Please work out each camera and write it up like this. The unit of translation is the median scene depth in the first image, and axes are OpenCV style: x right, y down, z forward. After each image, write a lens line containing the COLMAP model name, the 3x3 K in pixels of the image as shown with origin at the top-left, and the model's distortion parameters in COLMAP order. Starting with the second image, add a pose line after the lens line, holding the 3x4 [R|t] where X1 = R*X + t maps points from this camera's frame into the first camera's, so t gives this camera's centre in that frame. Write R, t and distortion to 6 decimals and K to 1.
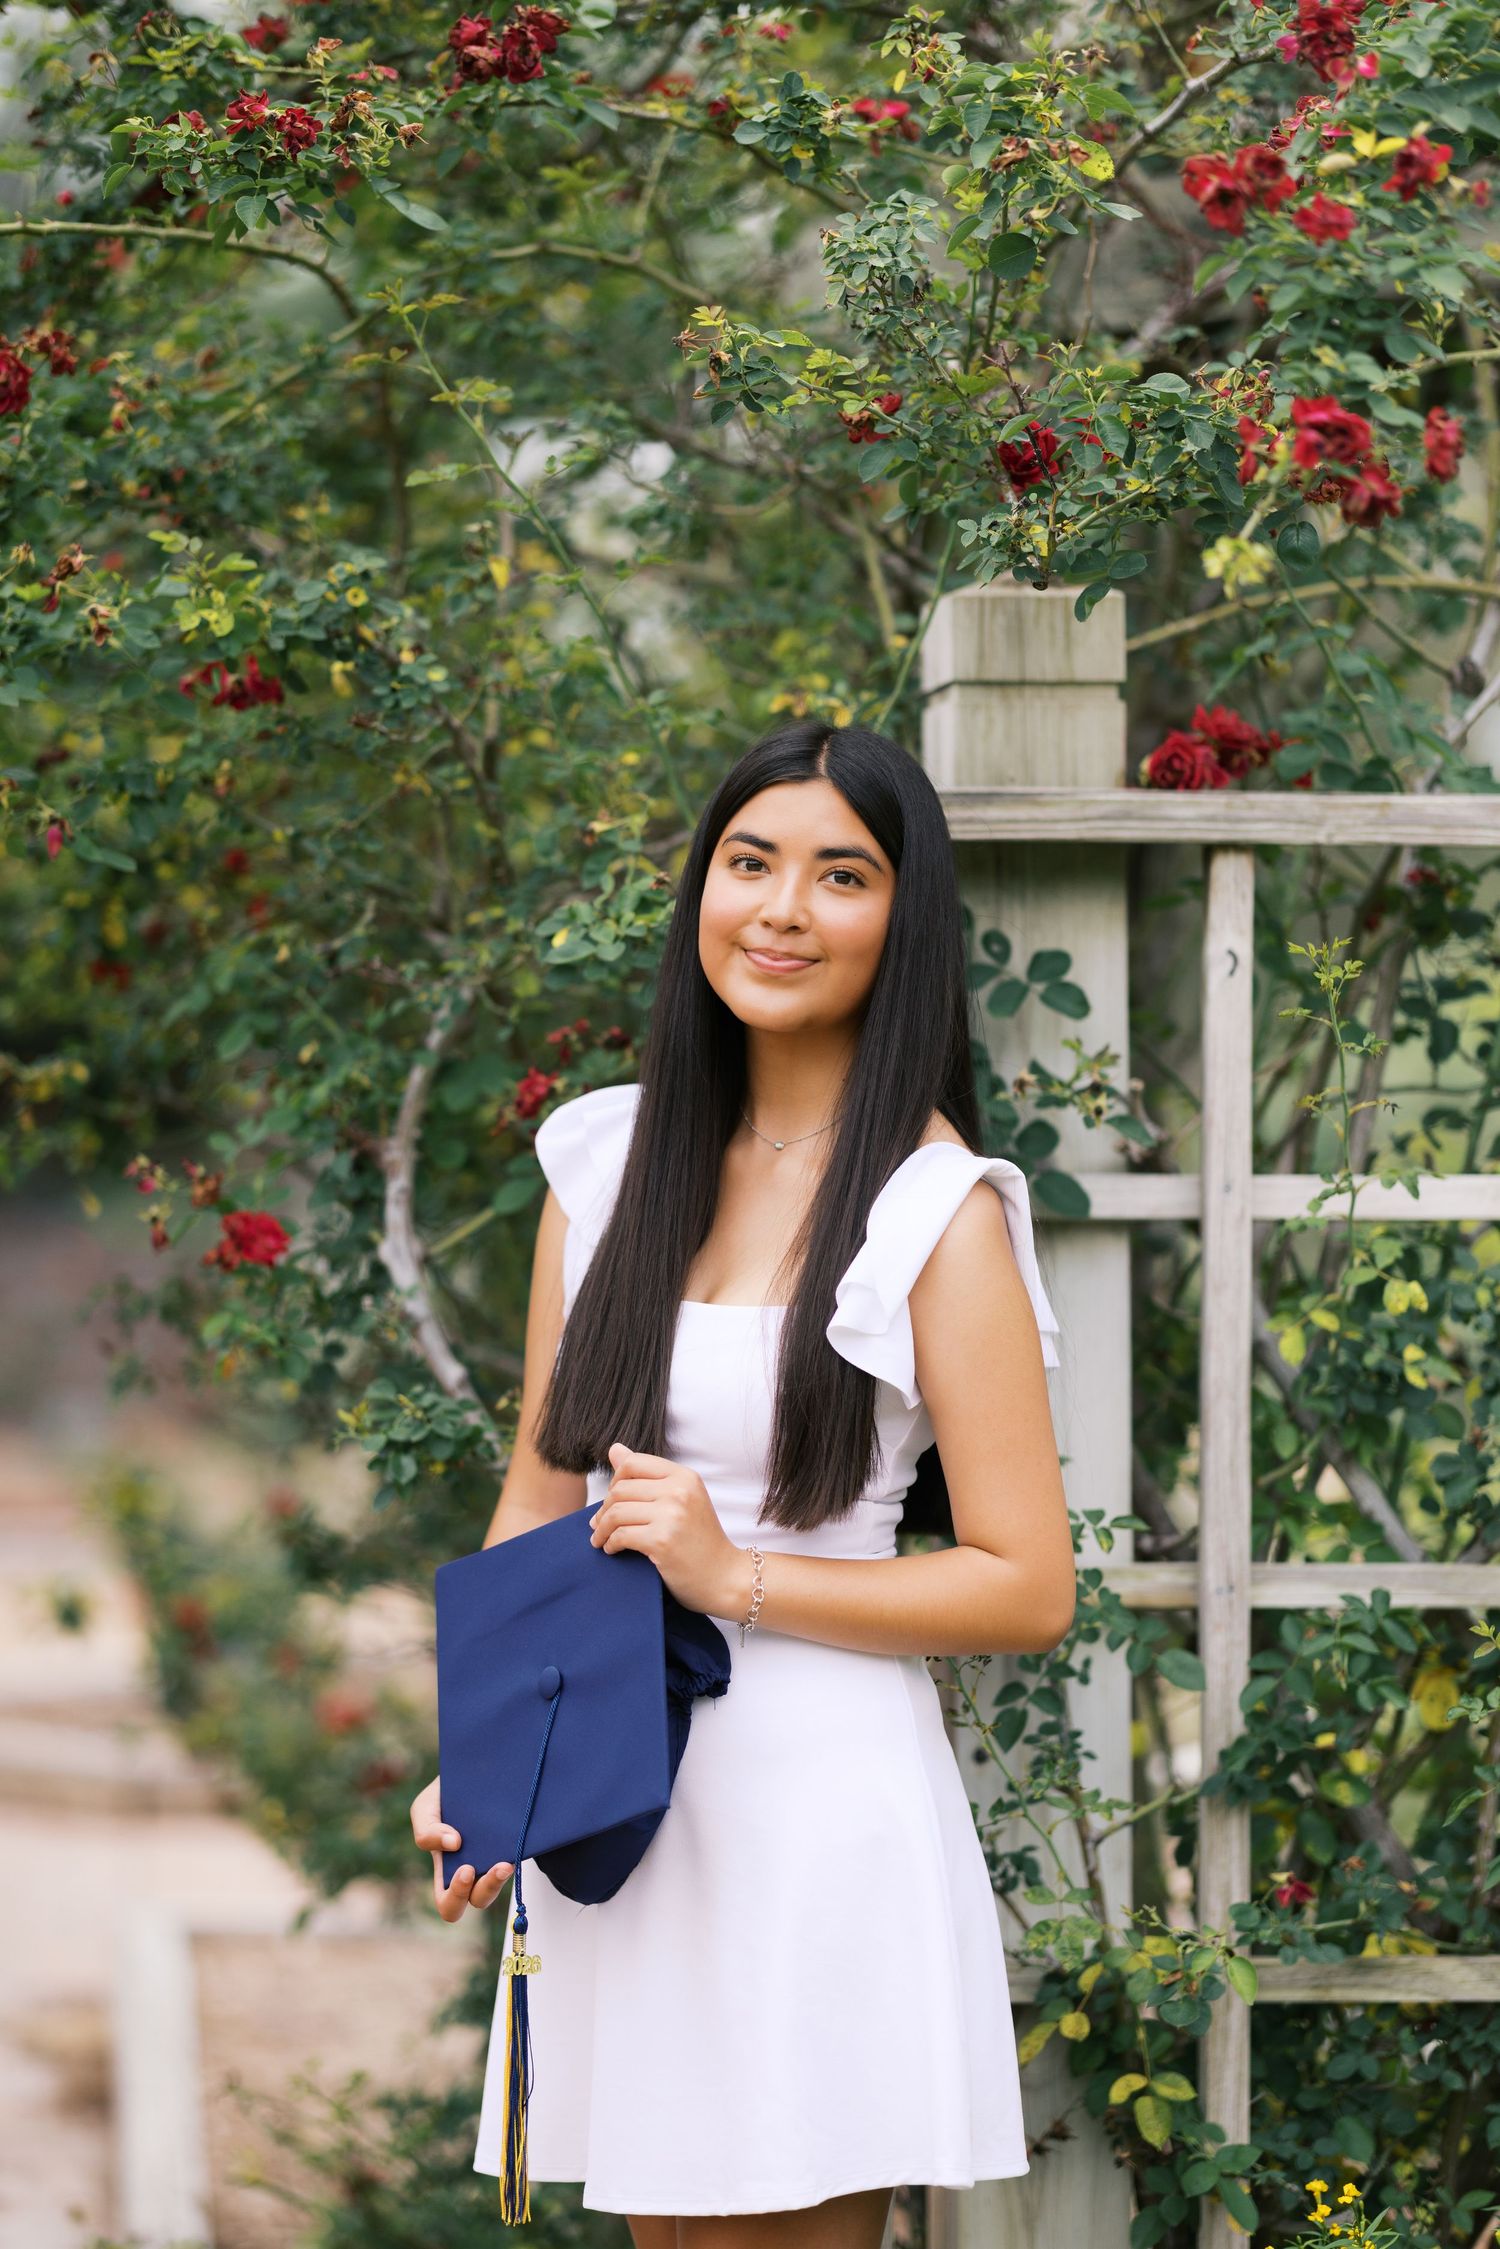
lens RADIAL K [[6628.1, 0, 748.0], [0, 6628.1, 1169.6], [0, 0, 1]] dist [0.294554, -1.015565]
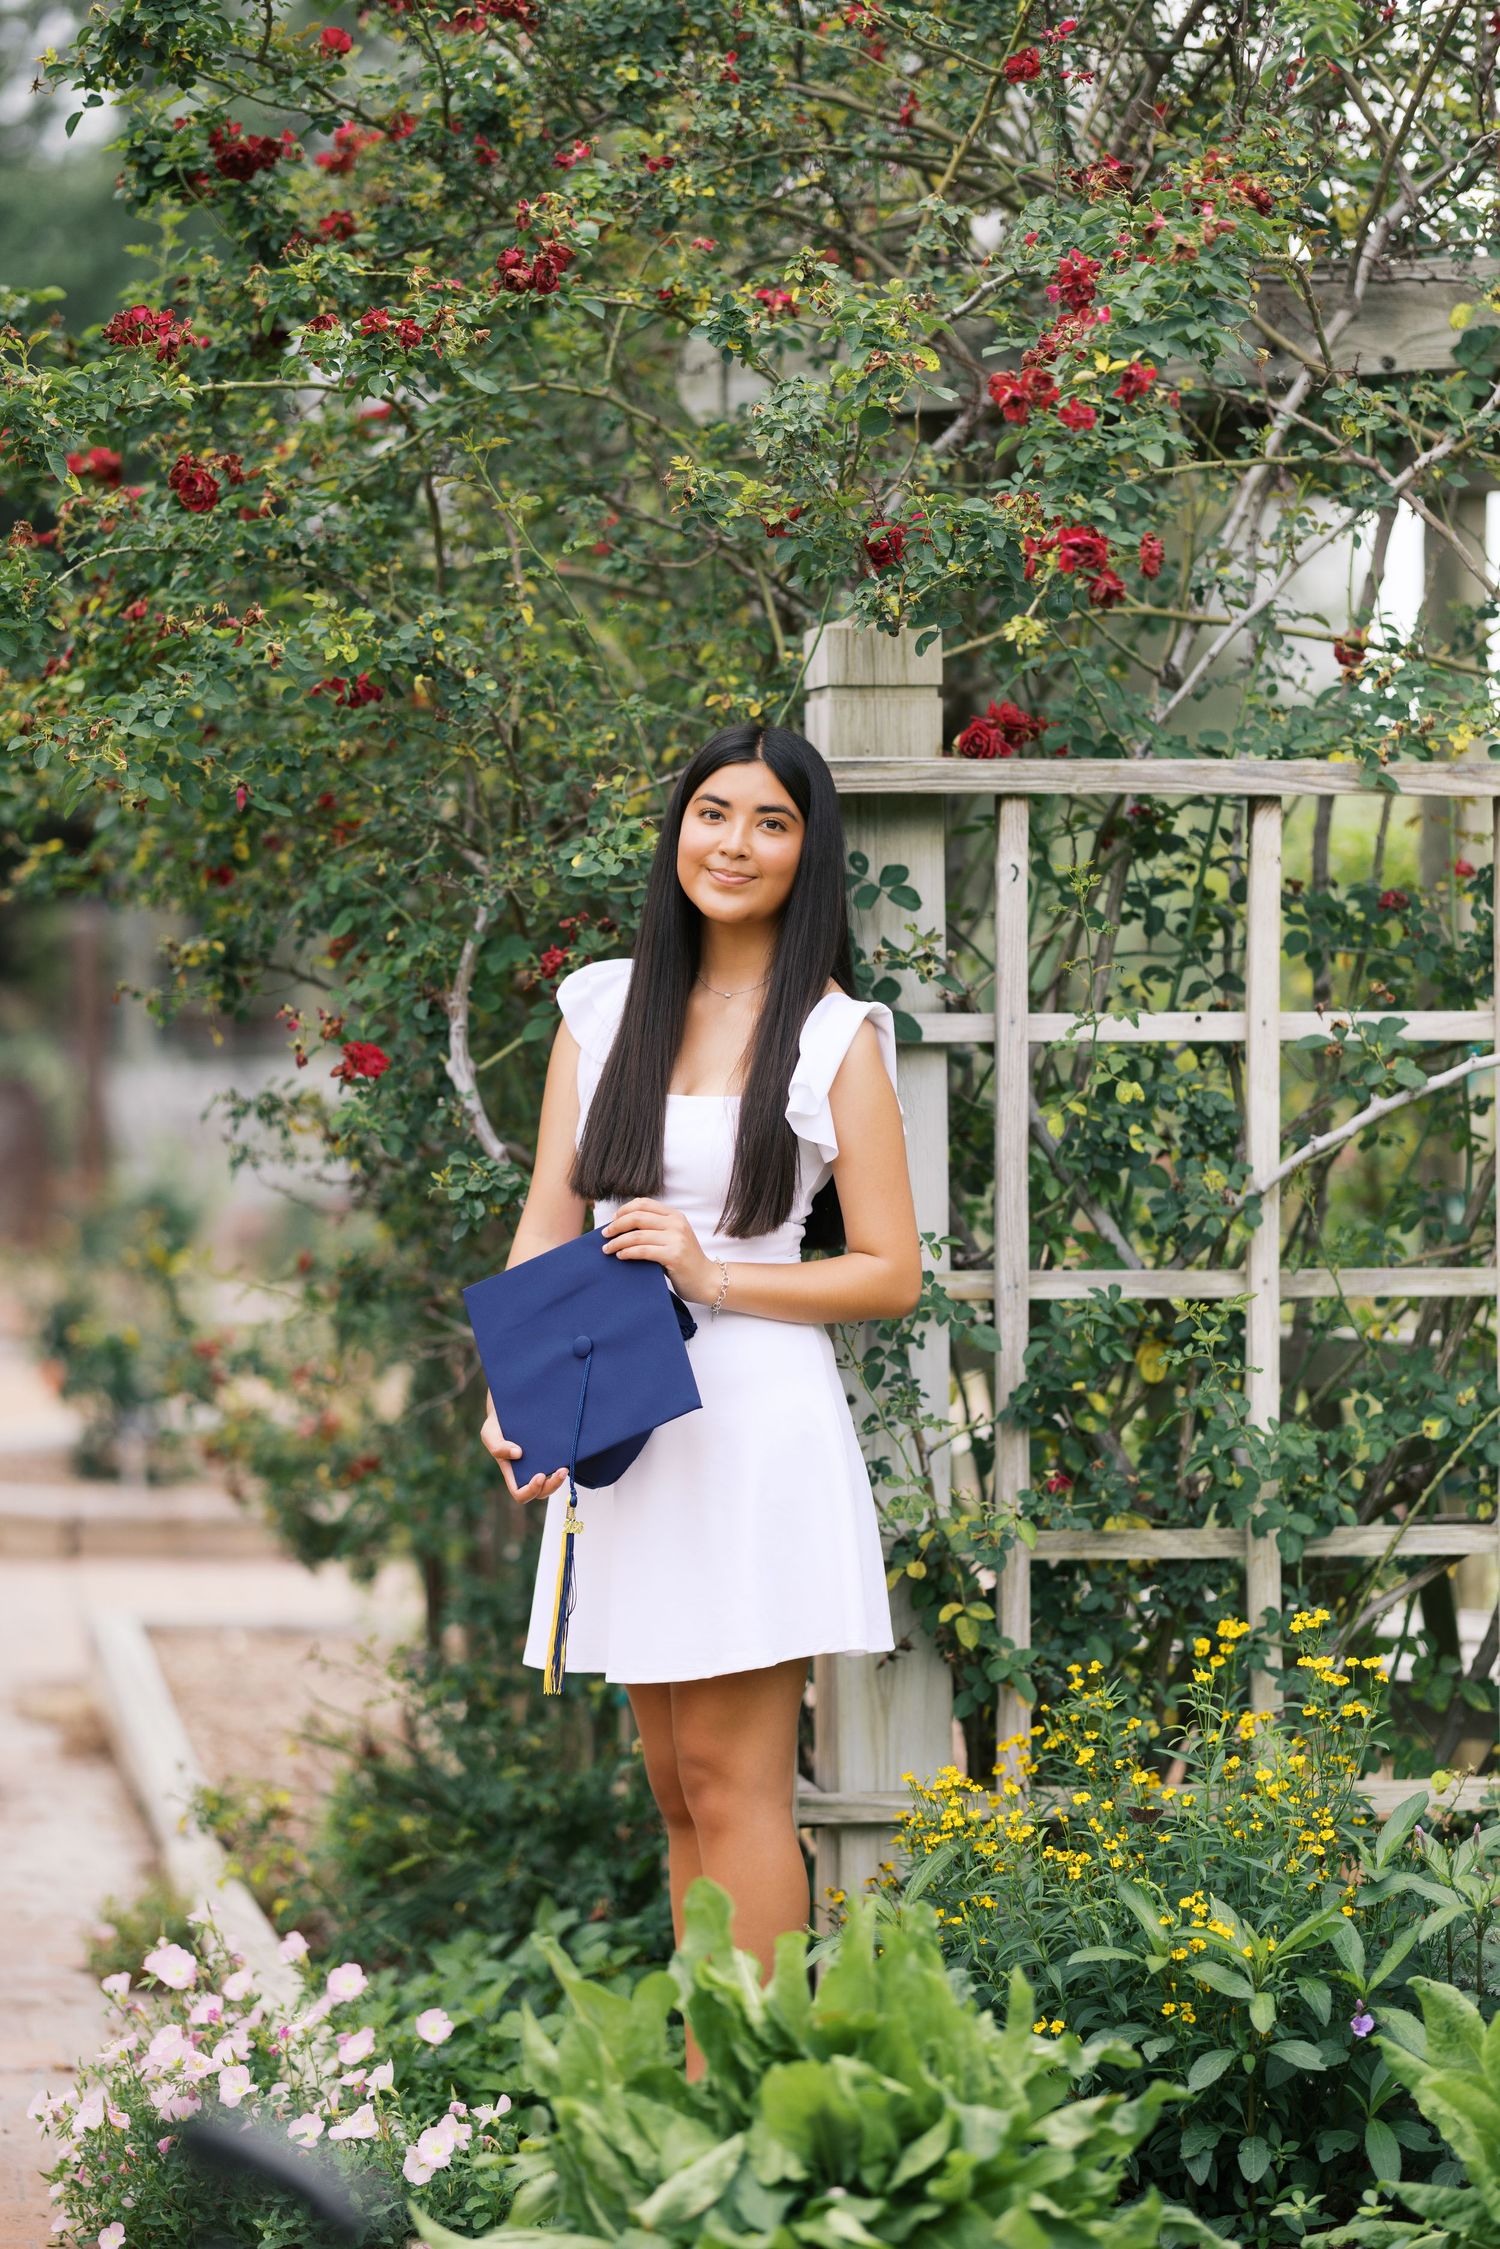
lens RADIAL K [[6277.8, 0, 744.8], [0, 6277.8, 1127.1], [0, 0, 1]] dist [0.632674, 0.804826]
pose [[0.999250, -0.007450, 0.037997, -0.043432], [0.006735, 0.999799, 0.018907, -0.000722], [-0.038130, -0.018637, 0.999099, -0.430305]]
